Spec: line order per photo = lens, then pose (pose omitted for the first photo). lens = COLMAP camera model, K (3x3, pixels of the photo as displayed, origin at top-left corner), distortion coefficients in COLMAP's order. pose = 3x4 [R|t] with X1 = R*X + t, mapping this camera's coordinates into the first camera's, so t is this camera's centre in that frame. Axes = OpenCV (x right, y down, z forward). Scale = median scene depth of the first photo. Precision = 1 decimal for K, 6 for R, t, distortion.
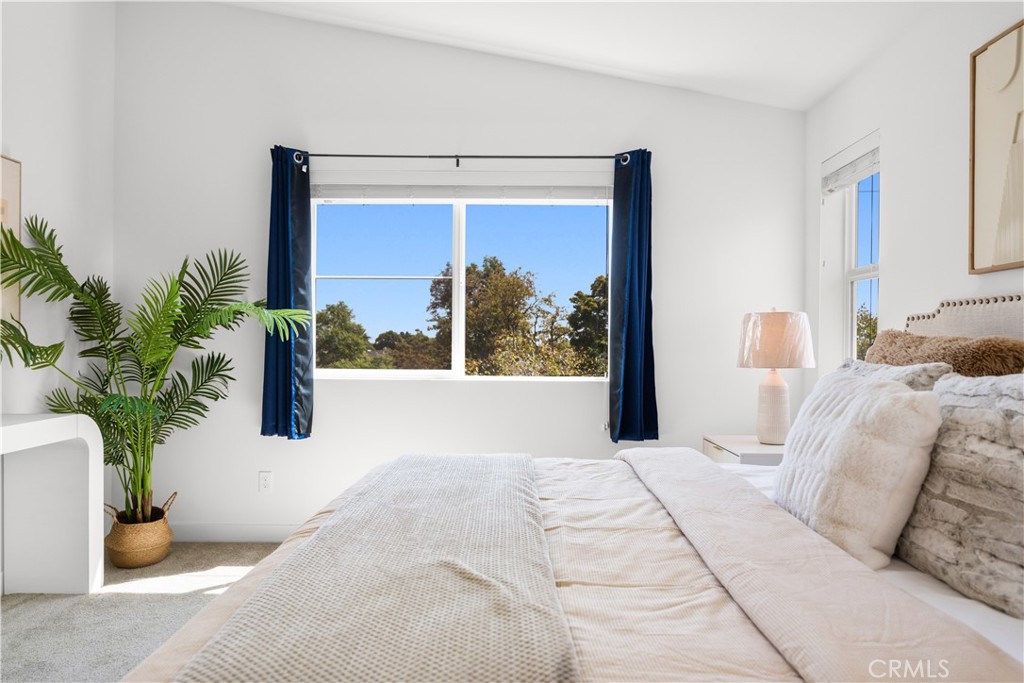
lens RADIAL K [[668.1, 0, 510.0], [0, 668.1, 343.5], [0, 0, 1]] dist [-0.005060, -0.001249]
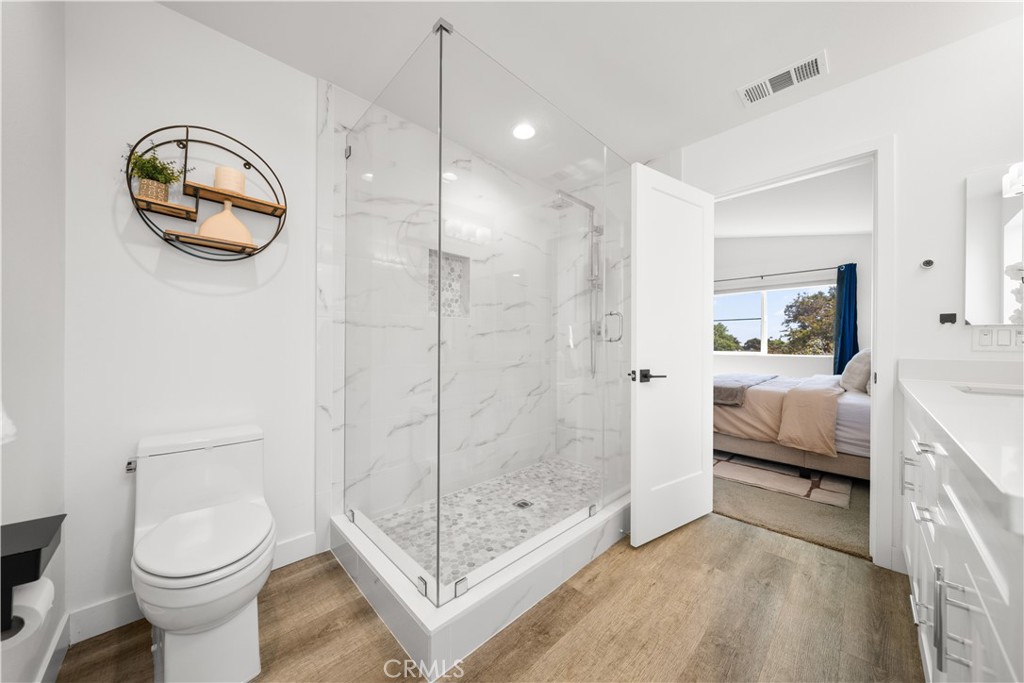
lens RADIAL K [[350.9, 0, 511.1], [0, 350.9, 346.1], [0, 0, 1]] dist [0.000295, -0.000026]
pose [[0.706650, -0.003712, -0.707553, 0.220413], [0.003089, 0.999993, -0.002160, 0.014871], [0.707556, -0.000659, 0.706657, -0.793727]]
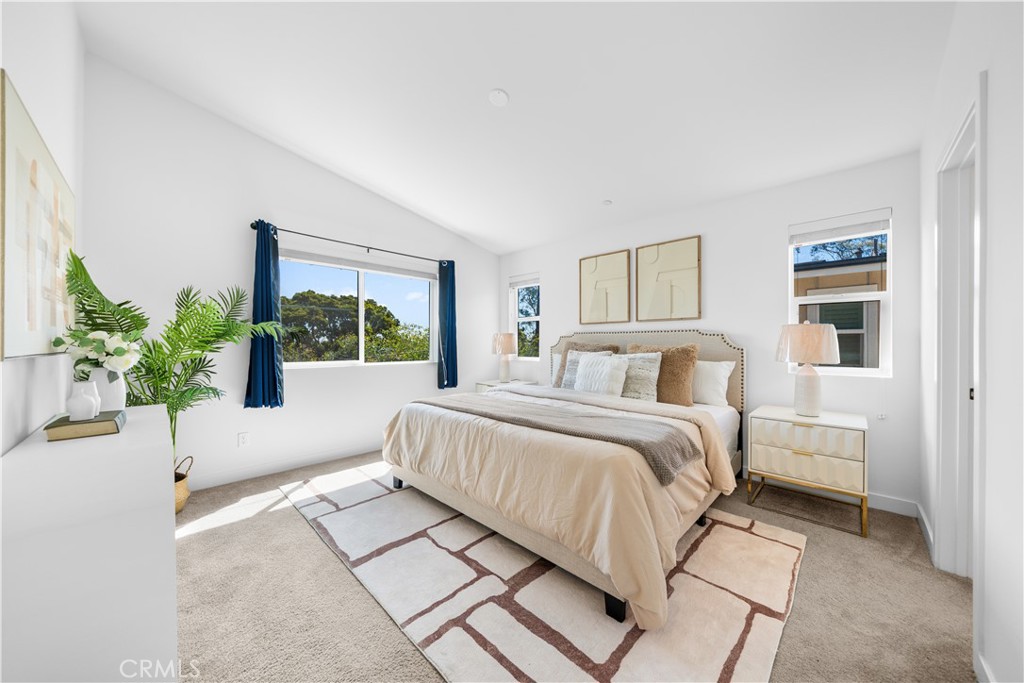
lens RADIAL K [[350.9, 0, 509.5], [0, 350.9, 342.5], [0, 0, 1]] dist [0.000295, -0.000026]
pose [[0.688748, -0.005648, 0.724979, -0.530217], [0.003104, 0.999983, 0.004842, -0.013624], [-0.724994, -0.001085, 0.688754, 0.022031]]
